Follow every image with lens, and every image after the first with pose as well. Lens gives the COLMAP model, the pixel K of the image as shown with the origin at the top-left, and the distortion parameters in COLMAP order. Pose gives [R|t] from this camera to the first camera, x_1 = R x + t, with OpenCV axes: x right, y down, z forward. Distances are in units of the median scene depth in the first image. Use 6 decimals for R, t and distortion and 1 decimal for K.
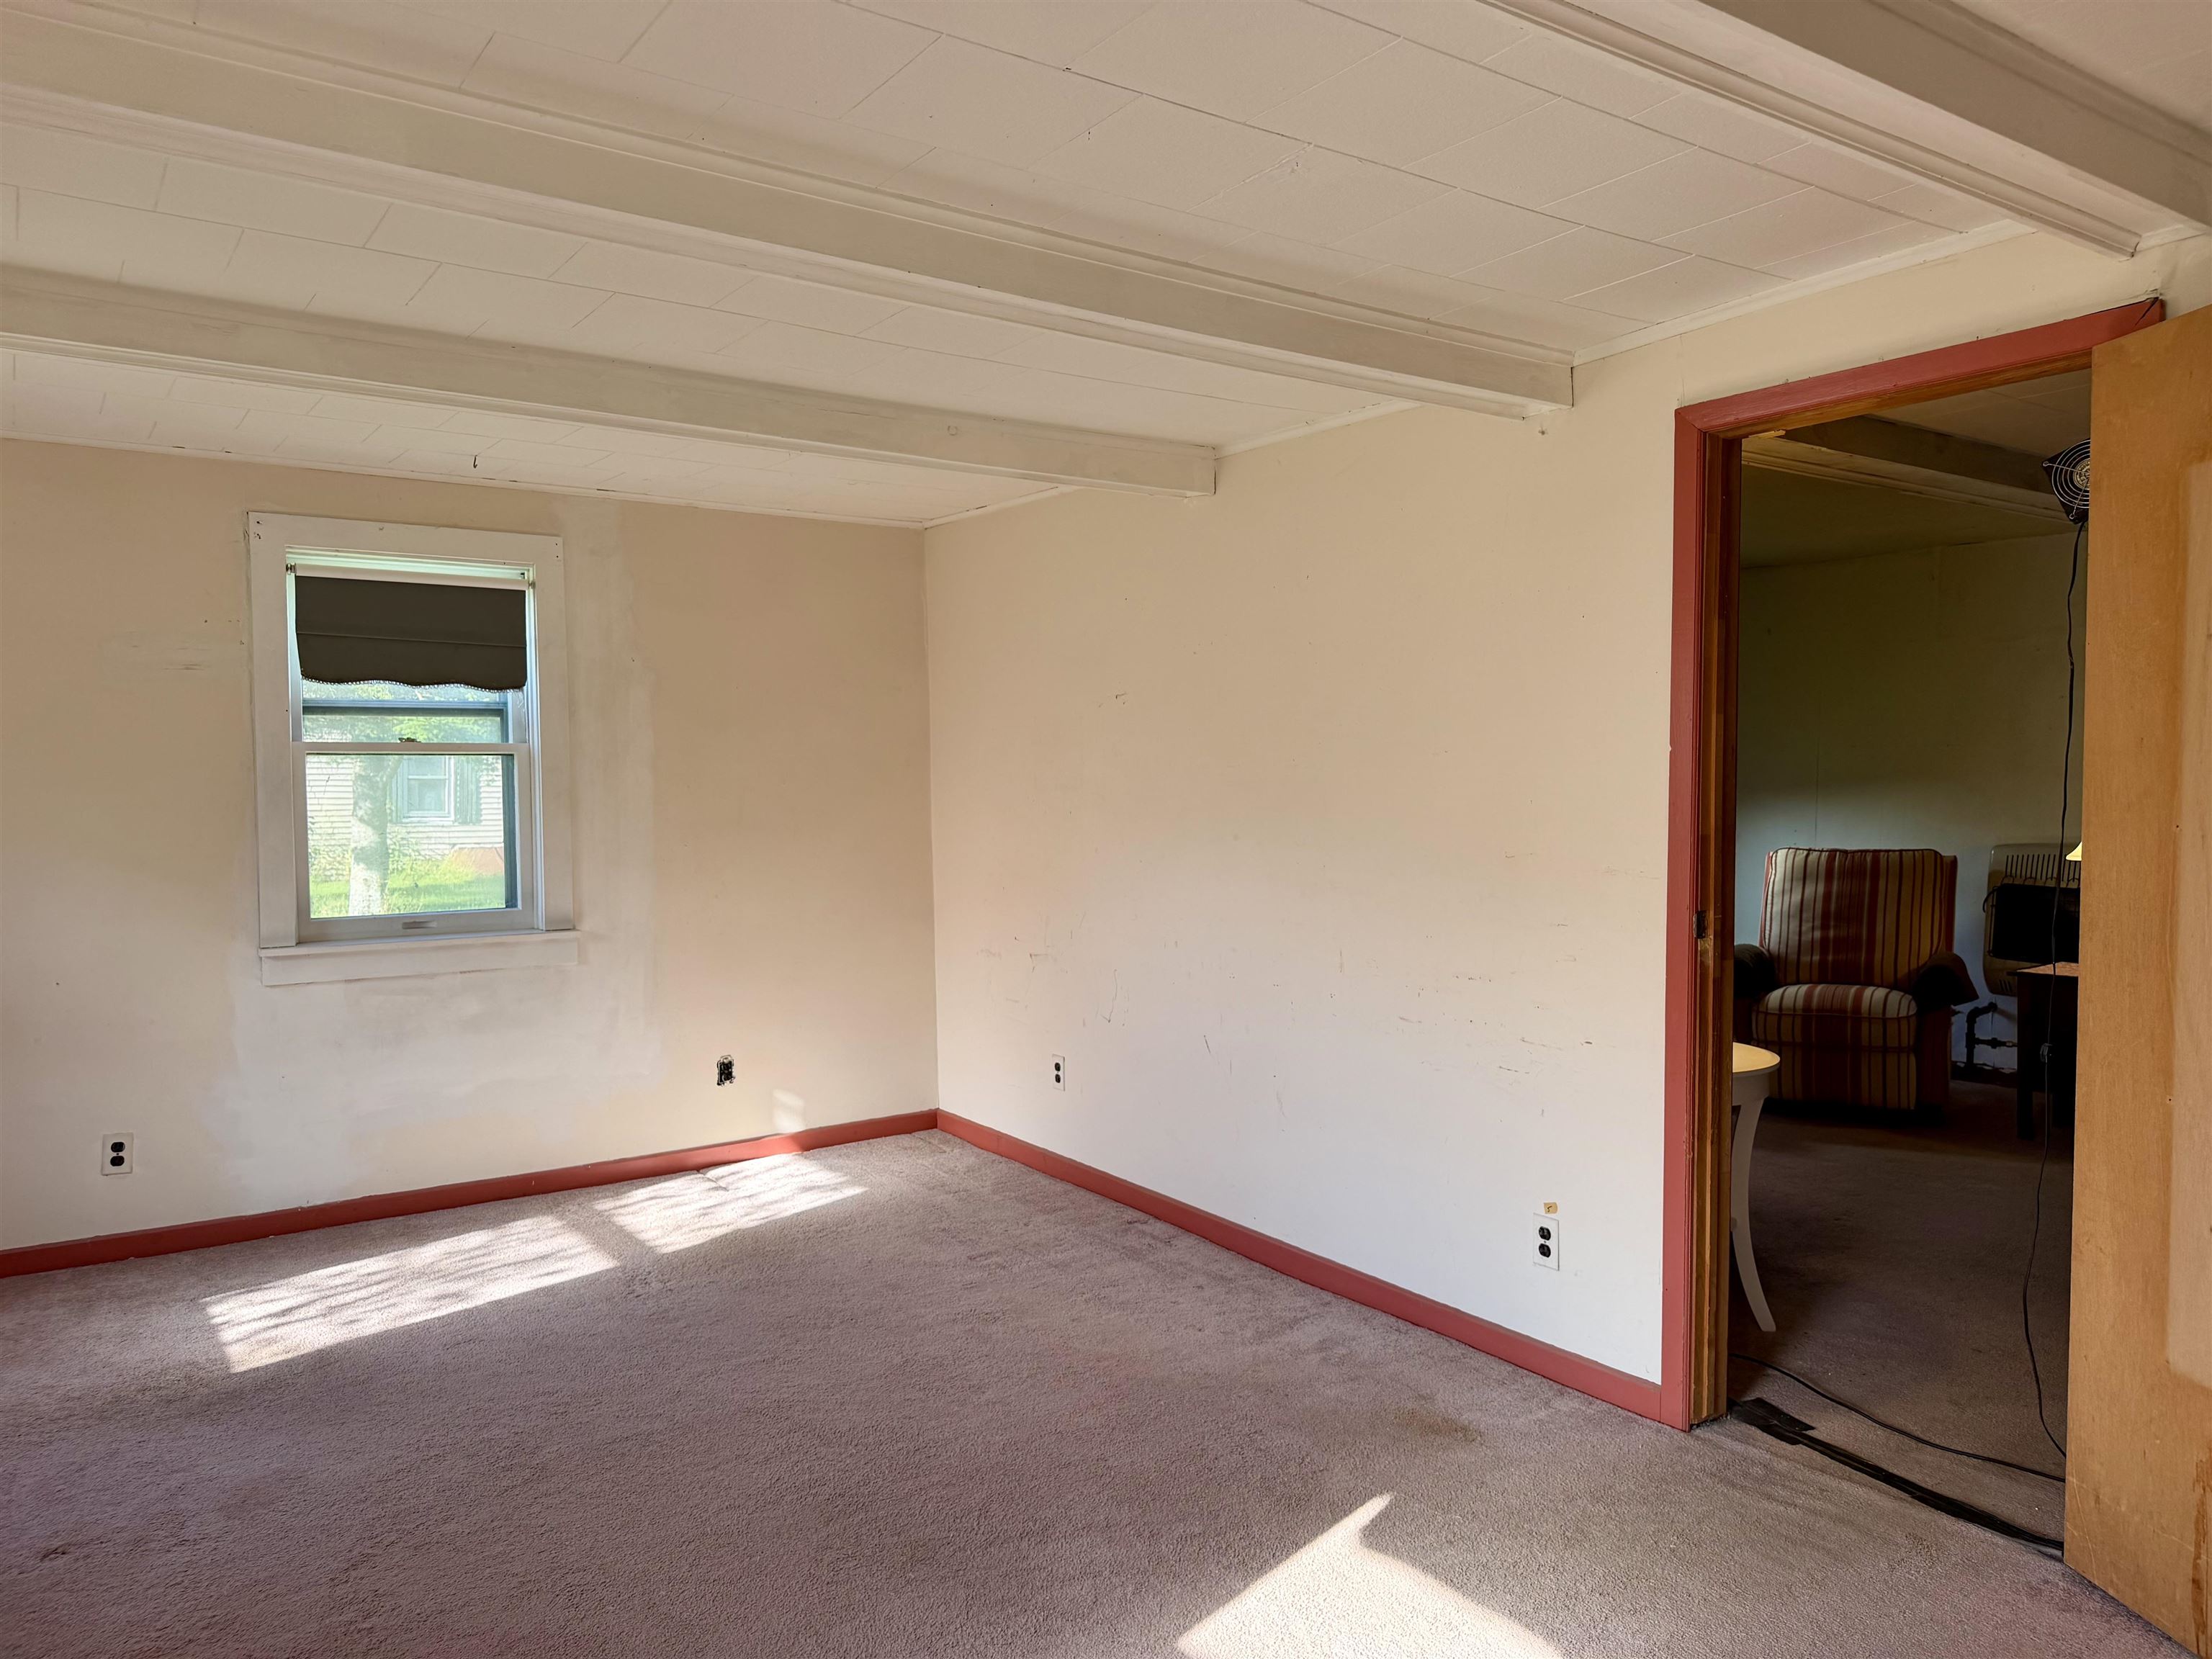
lens RADIAL K [[1553.0, 0, 1109.6], [0, 1553.0, 830.3], [0, 0, 1]] dist [0.132862, -0.171403]
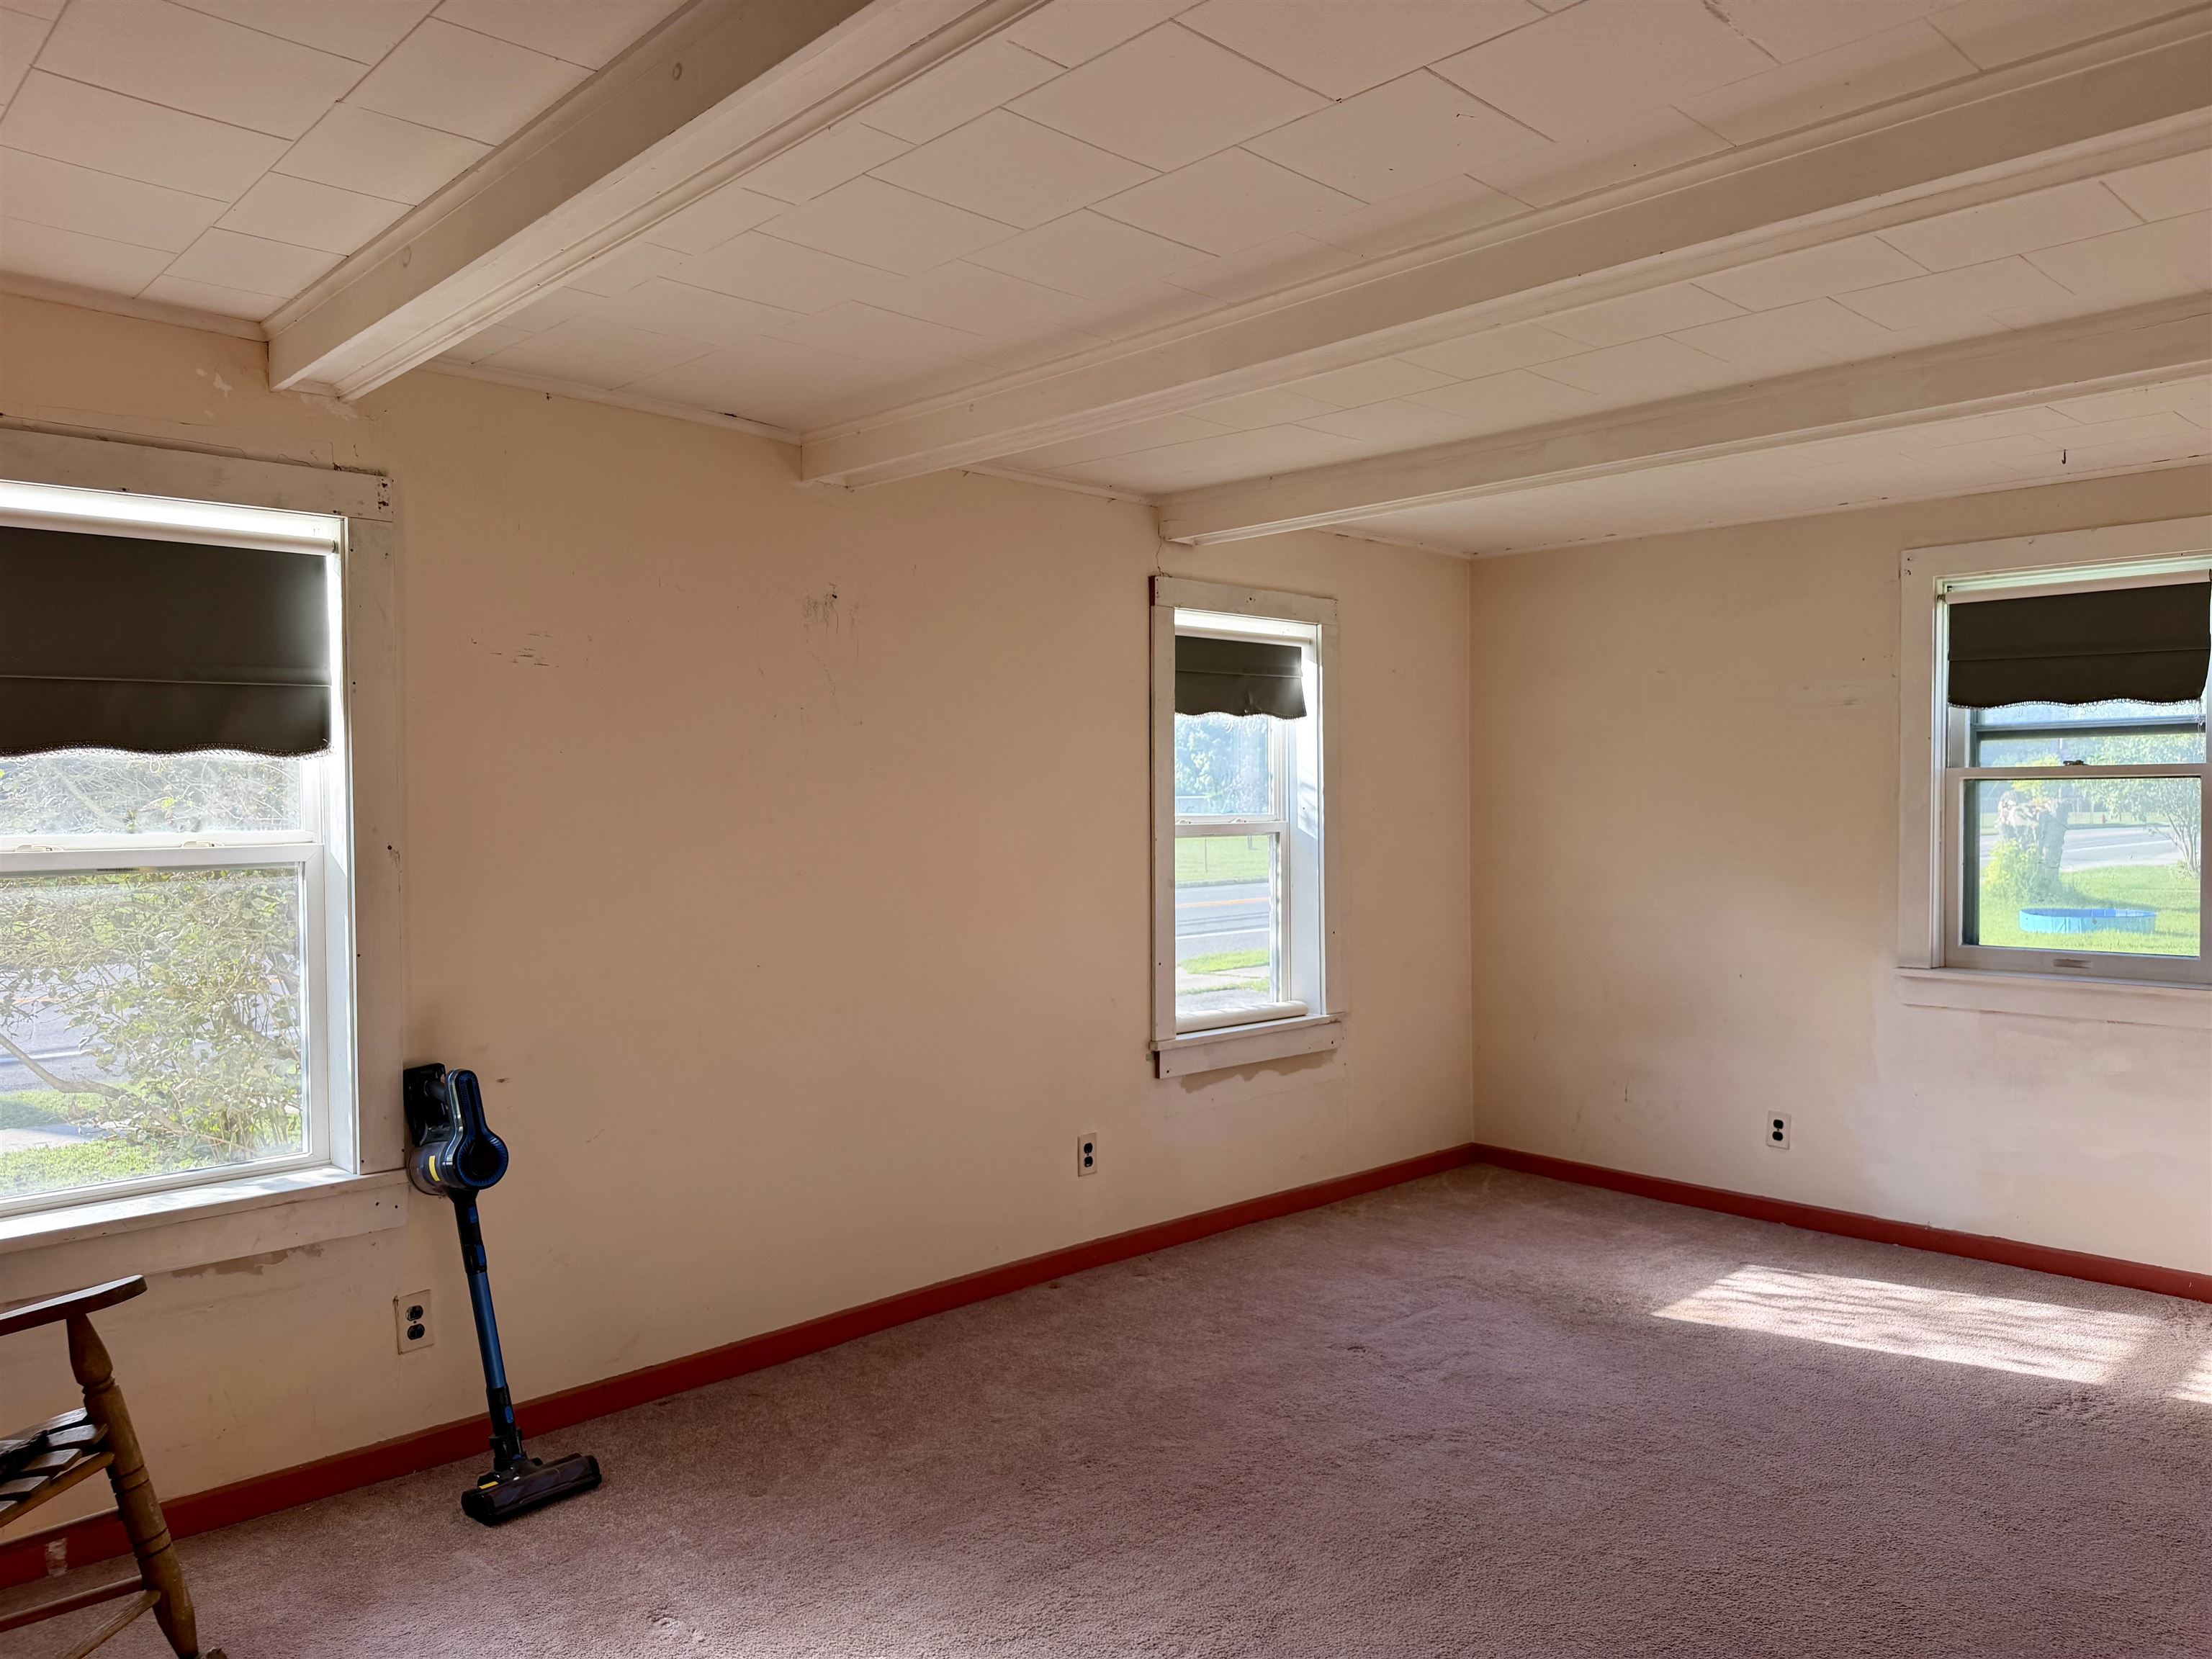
lens RADIAL K [[1553.0, 0, 1109.6], [0, 1553.0, 830.3], [0, 0, 1]] dist [0.132862, -0.171403]
pose [[0.168350, 0.021986, -0.985482, 0.422239], [-0.029100, 0.999426, 0.017326, -0.019436], [0.985298, 0.025760, 0.168893, 0.323339]]
